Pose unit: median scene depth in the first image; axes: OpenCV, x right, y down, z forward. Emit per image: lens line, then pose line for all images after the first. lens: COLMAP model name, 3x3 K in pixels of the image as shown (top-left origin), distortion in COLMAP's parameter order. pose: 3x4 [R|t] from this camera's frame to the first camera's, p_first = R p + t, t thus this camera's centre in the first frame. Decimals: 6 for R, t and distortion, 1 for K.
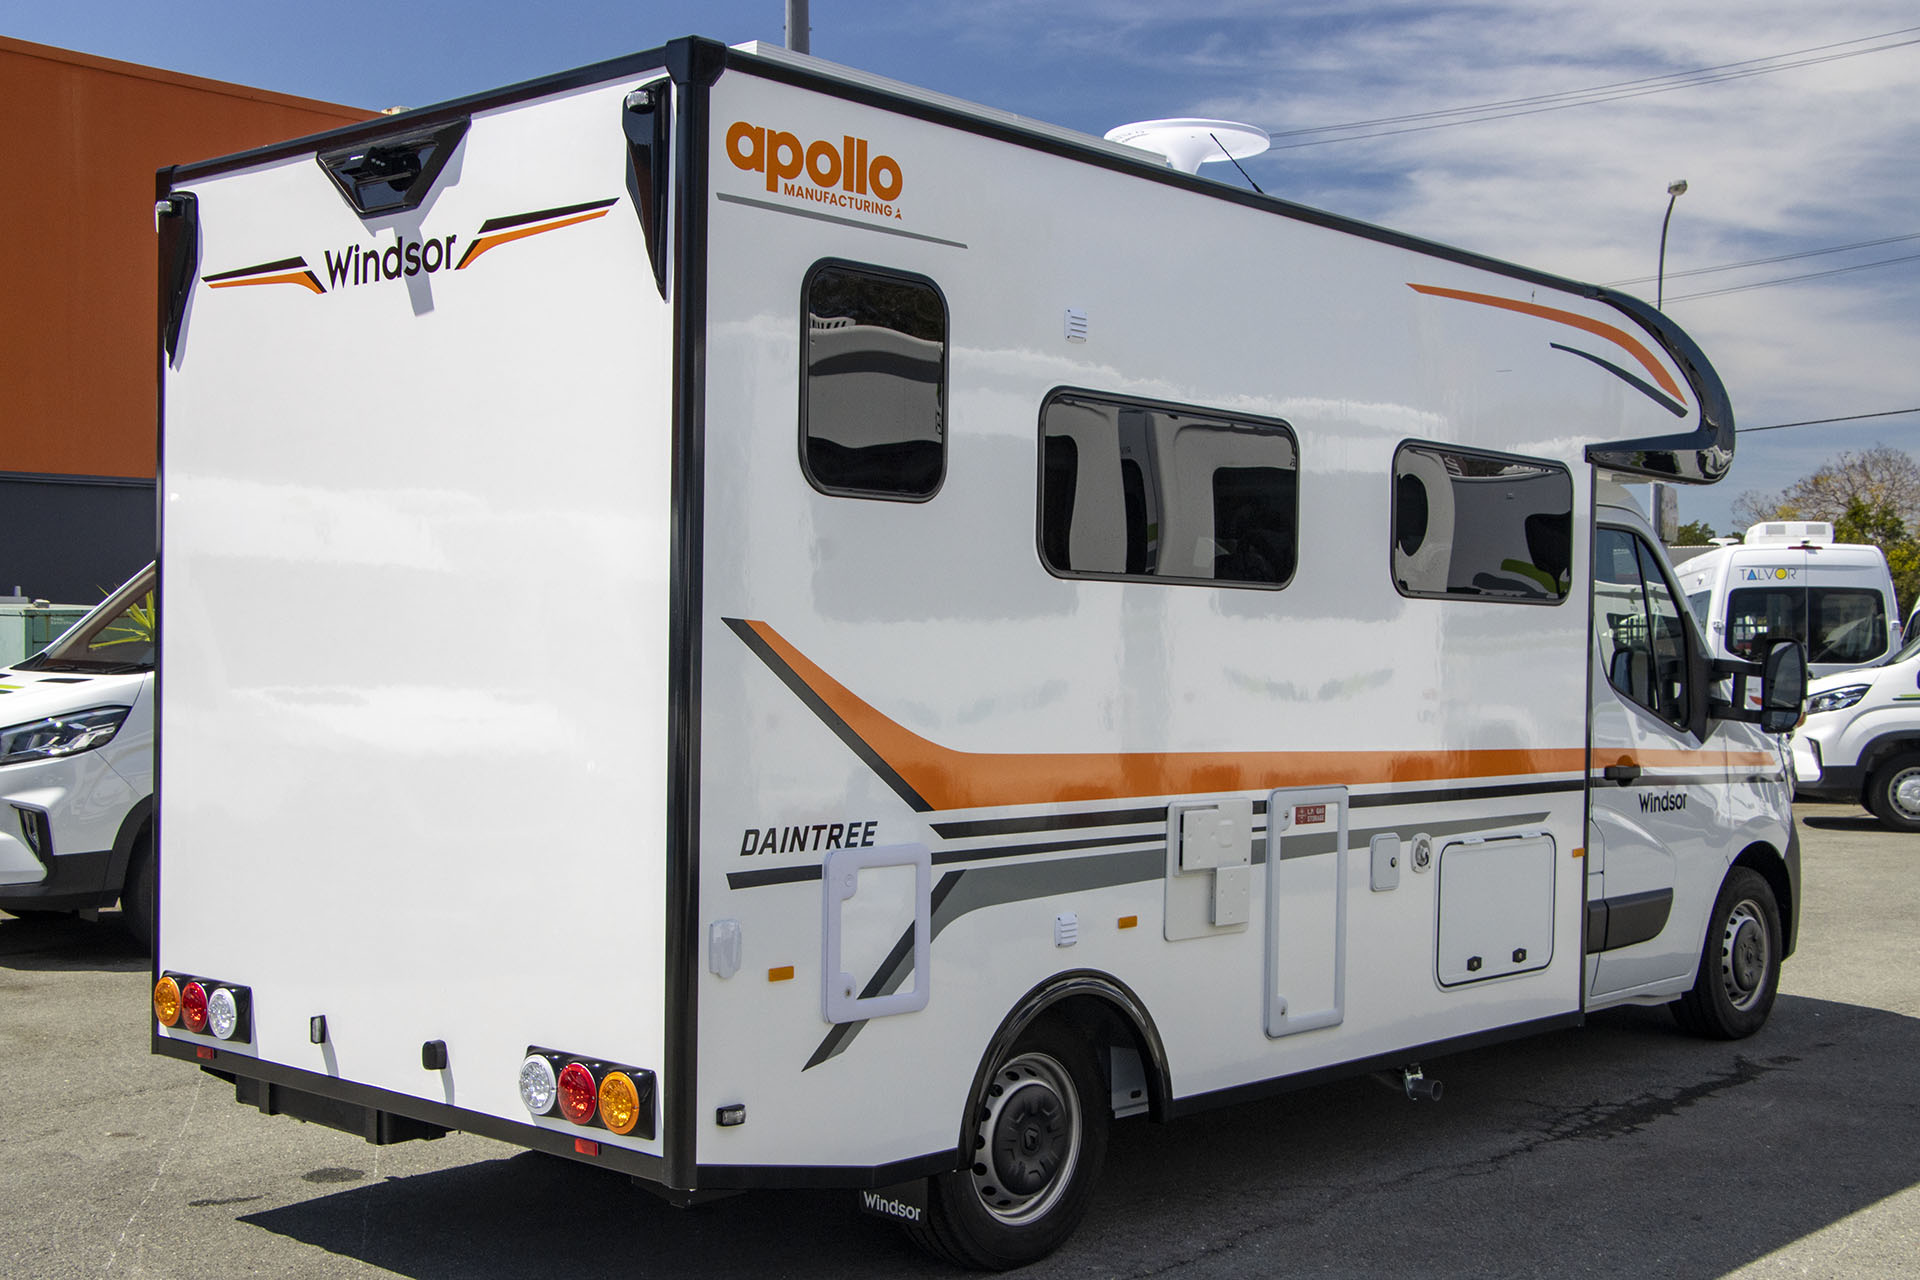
lens RADIAL K [[2349.4, 0, 960.0], [0, 2349.4, 640.0], [0, 0, 1]] dist [-0.018169, -0.025323]
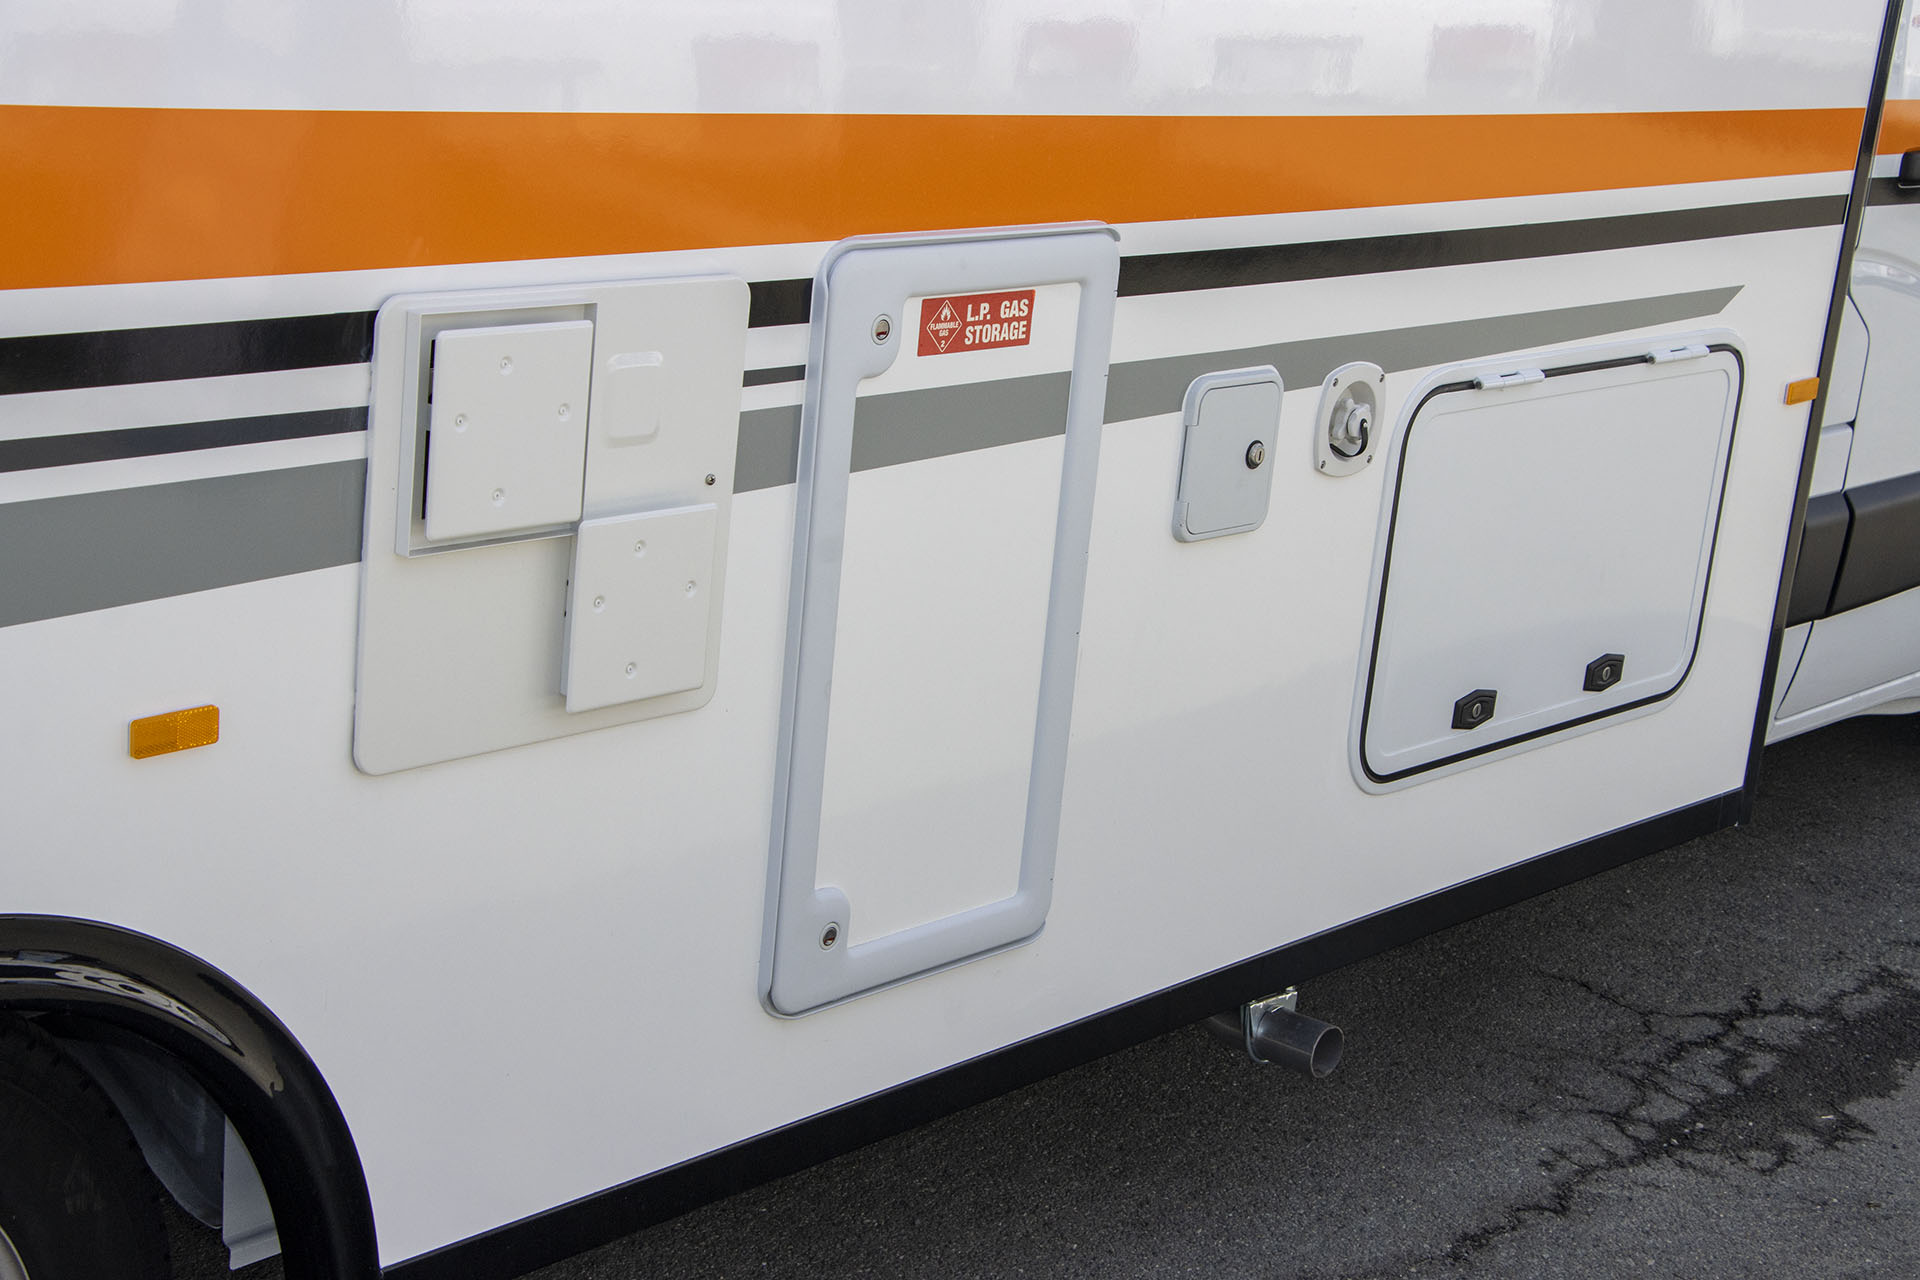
lens RADIAL K [[3214.8, 0, 957.2], [0, 3214.8, 716.1], [0, 0, 1]] dist [0.018724, 0.975508]
pose [[0.997365, 0.065030, 0.032143, 0.163191], [-0.071458, 0.957036, 0.281026, 0.006102], [-0.012487, -0.282583, 0.959162, 0.690918]]
